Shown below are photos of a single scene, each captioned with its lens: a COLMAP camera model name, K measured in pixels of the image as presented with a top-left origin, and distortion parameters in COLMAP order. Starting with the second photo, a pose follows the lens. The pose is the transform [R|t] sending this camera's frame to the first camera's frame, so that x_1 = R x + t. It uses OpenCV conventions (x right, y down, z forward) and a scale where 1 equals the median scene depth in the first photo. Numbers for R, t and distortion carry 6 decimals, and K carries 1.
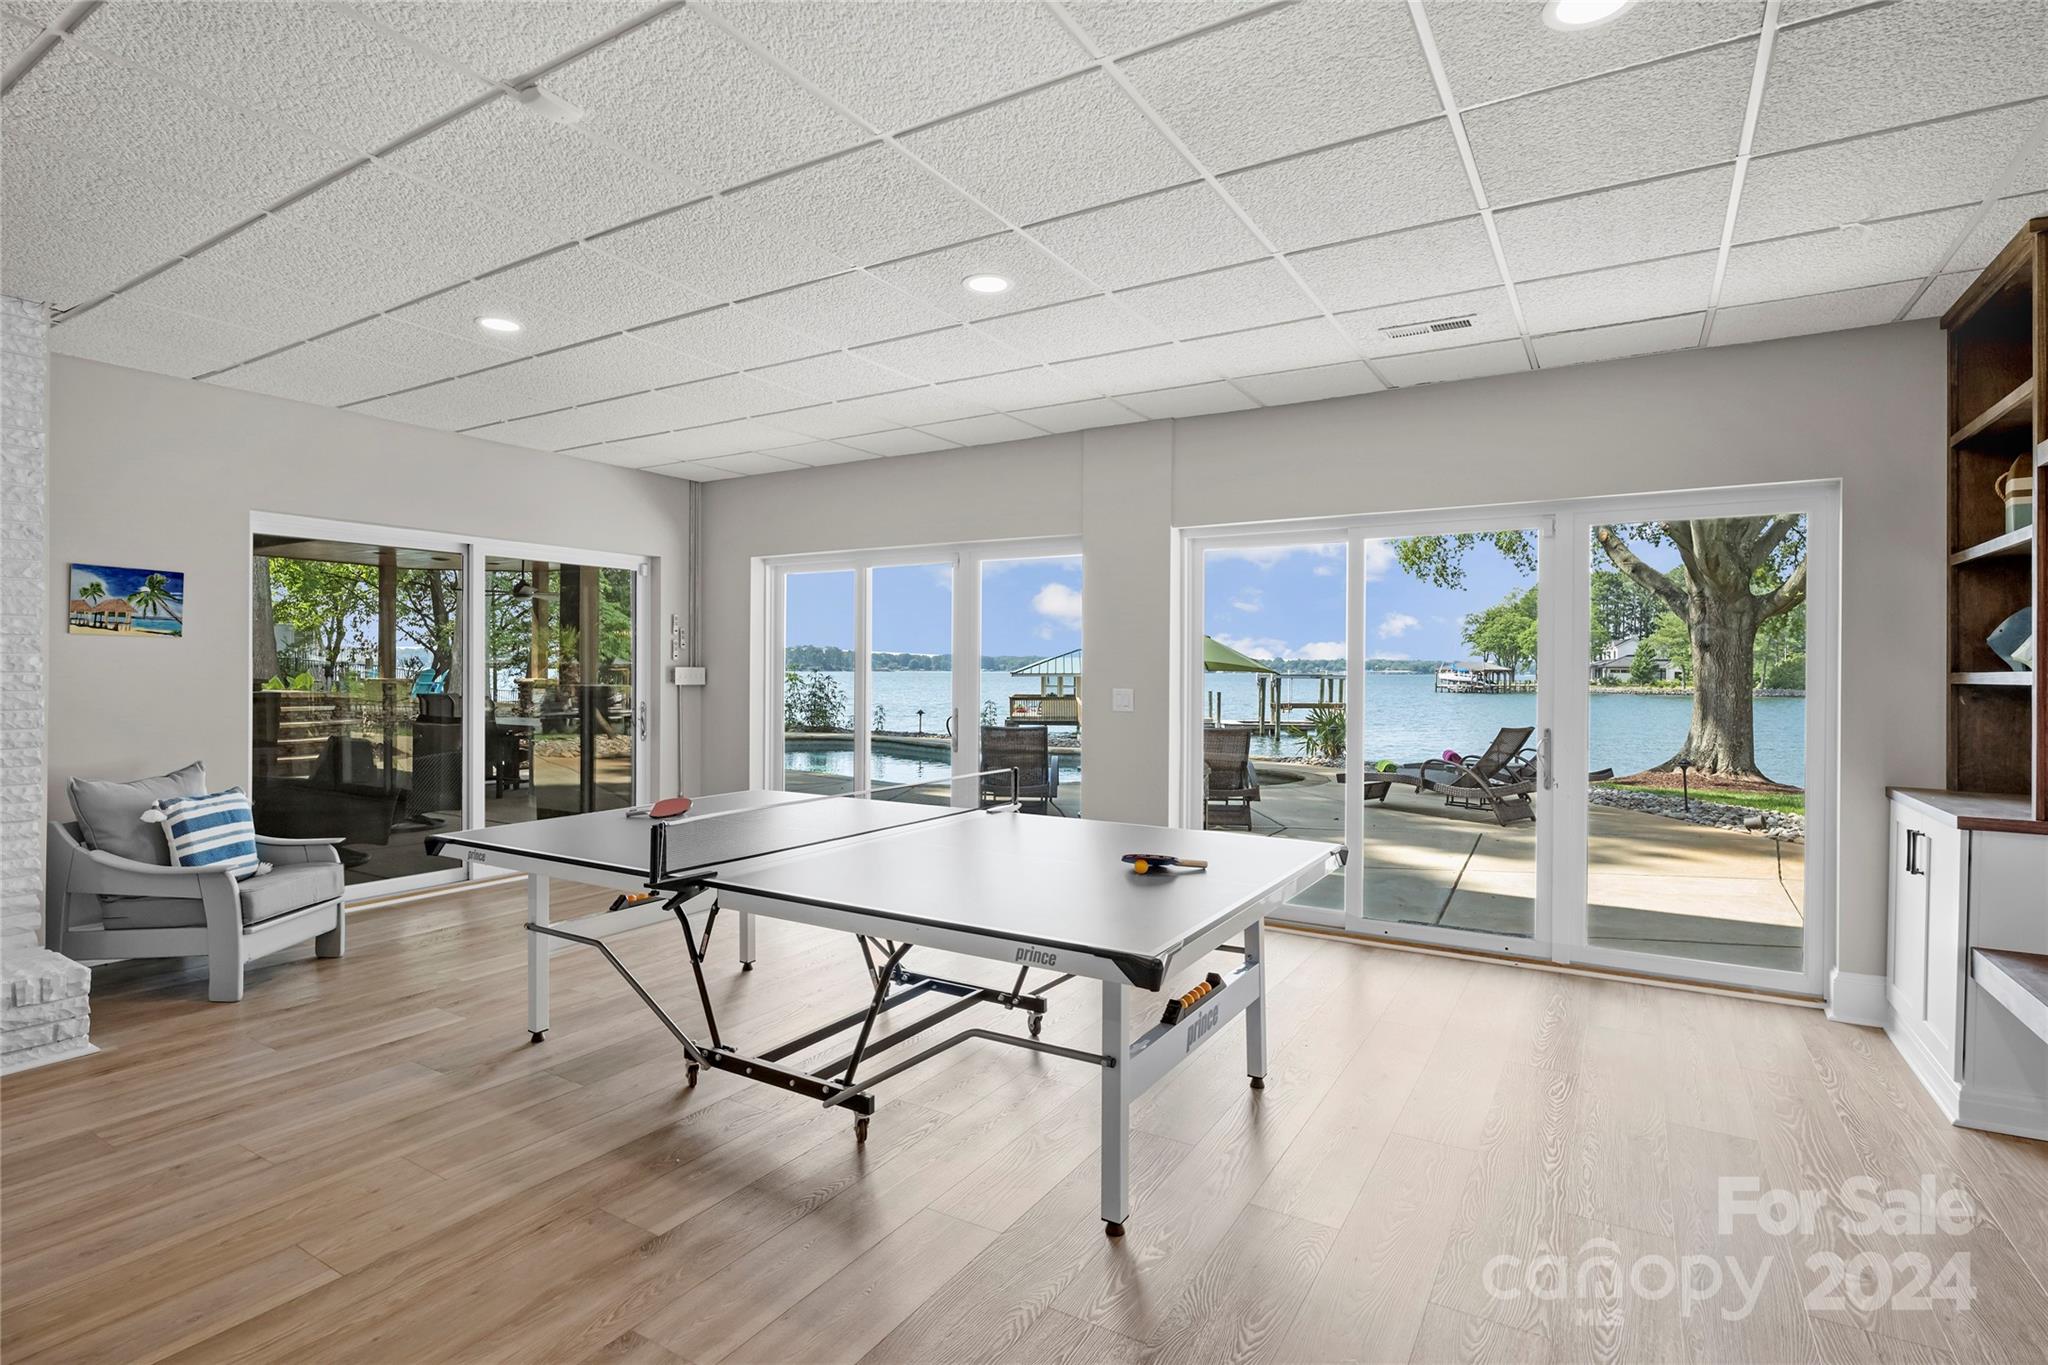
lens RADIAL K [[1007.8, 0, 1019.5], [0, 1007.8, 669.8], [0, 0, 1]] dist [-0.001138, 0.000070]
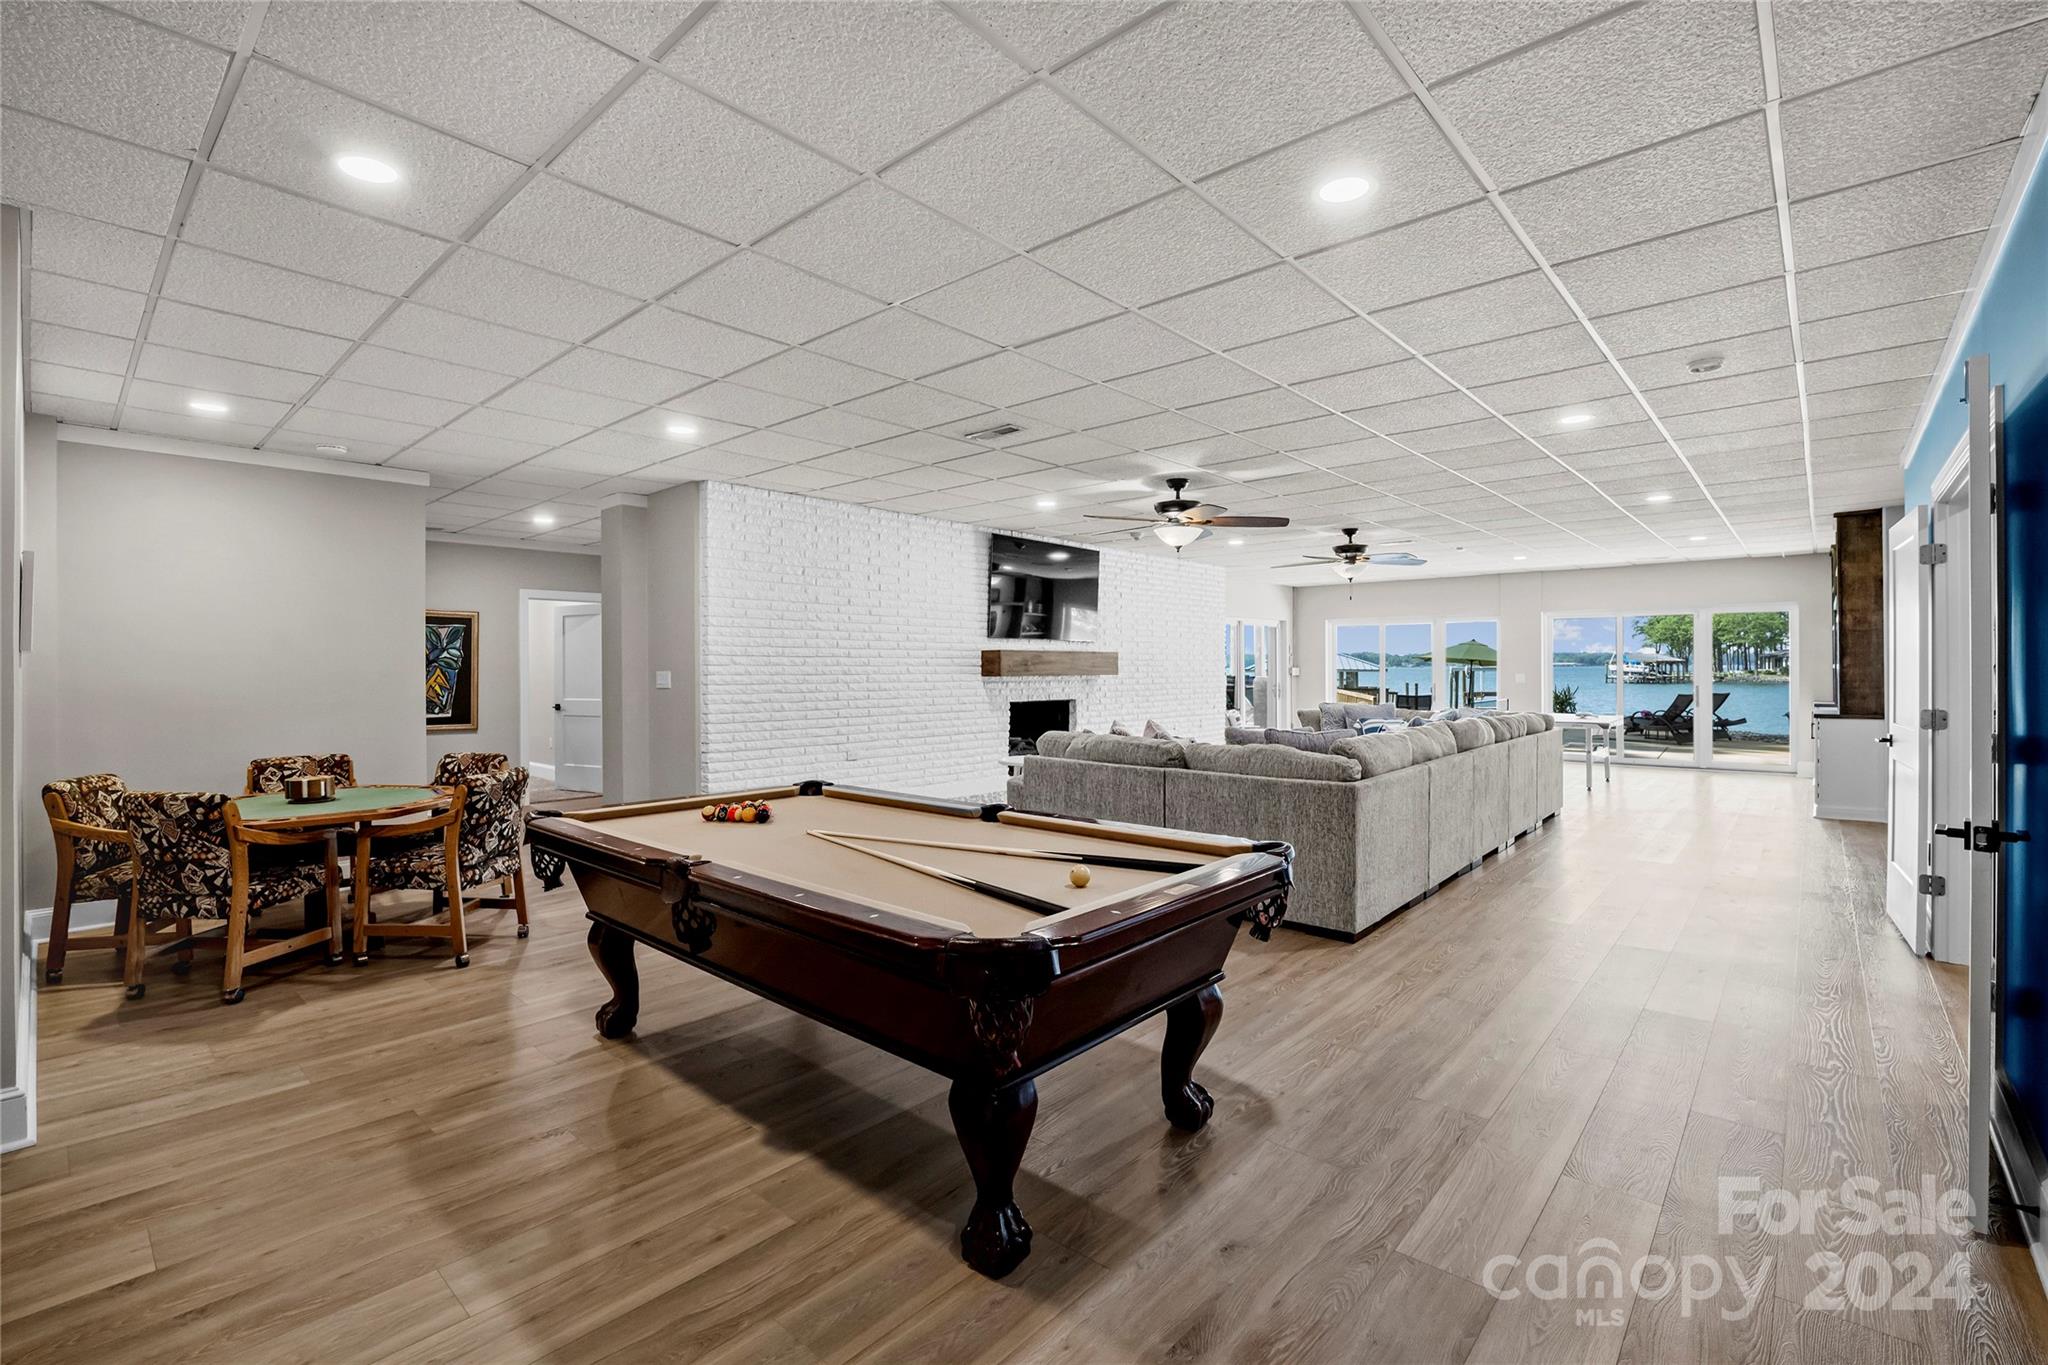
lens RADIAL K [[891.7, 0, 1057.6], [0, 891.7, 675.3], [0, 0, 1]] dist [0.000761, 0.000183]
pose [[0.987284, -0.013445, -0.158399, -0.391586], [0.014639, 0.999873, 0.006373, -0.004902], [0.158293, -0.008611, 0.987355, -0.811230]]
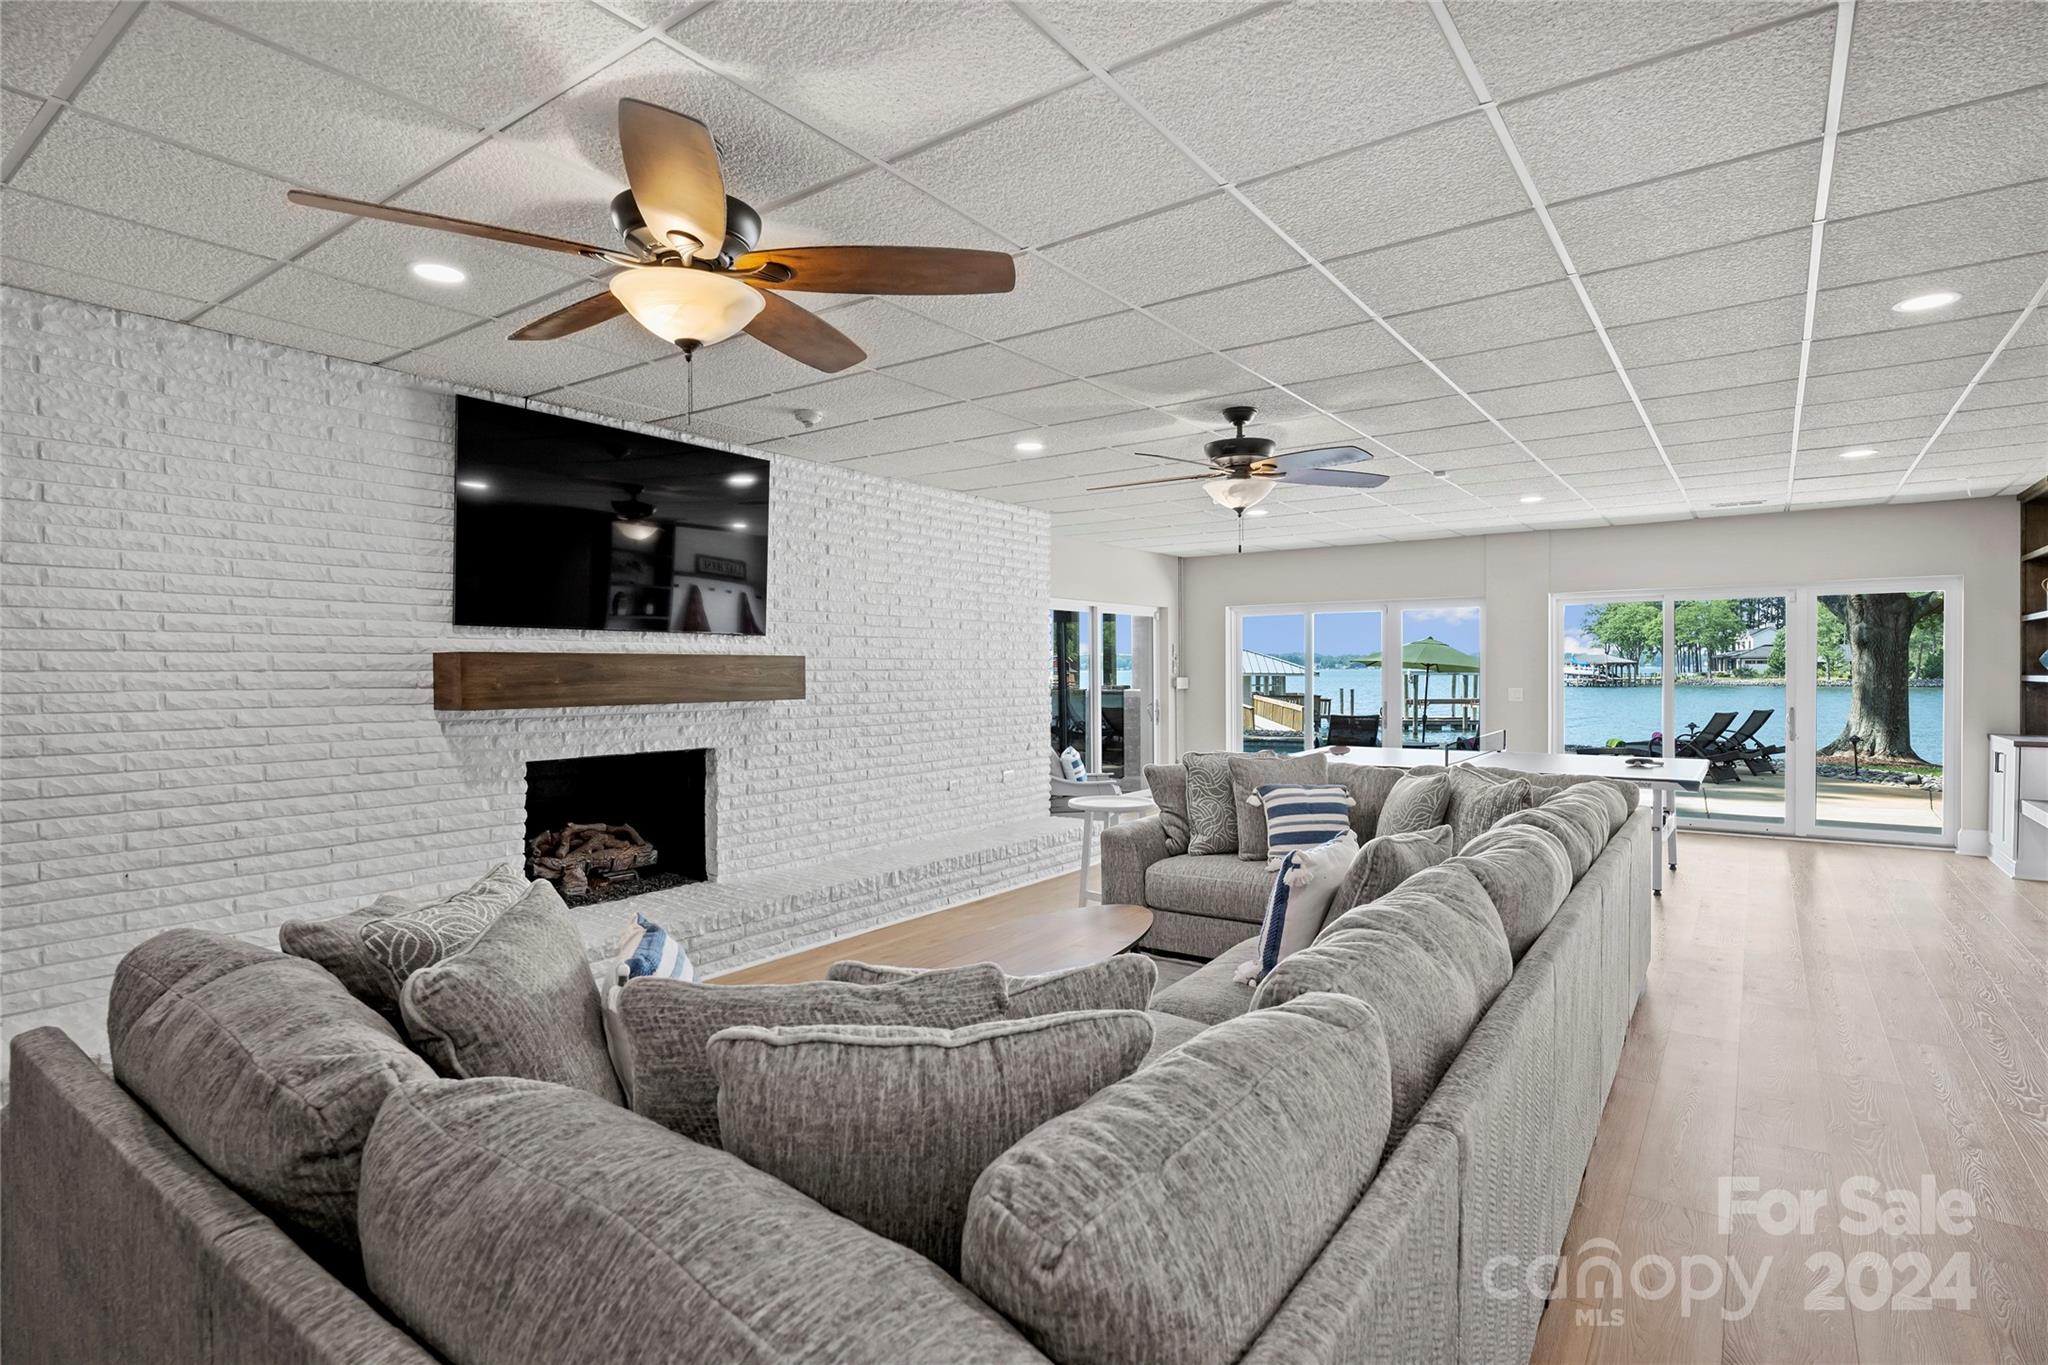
lens RADIAL K [[1007.8, 0, 1024.4], [0, 1007.8, 684.2], [0, 0, 1]] dist [-0.001138, 0.000070]
pose [[0.995875, -0.013161, -0.089776, -0.310125], [0.014419, 0.999806, 0.013382, -0.012371], [0.089583, -0.014622, 0.995872, -0.418128]]
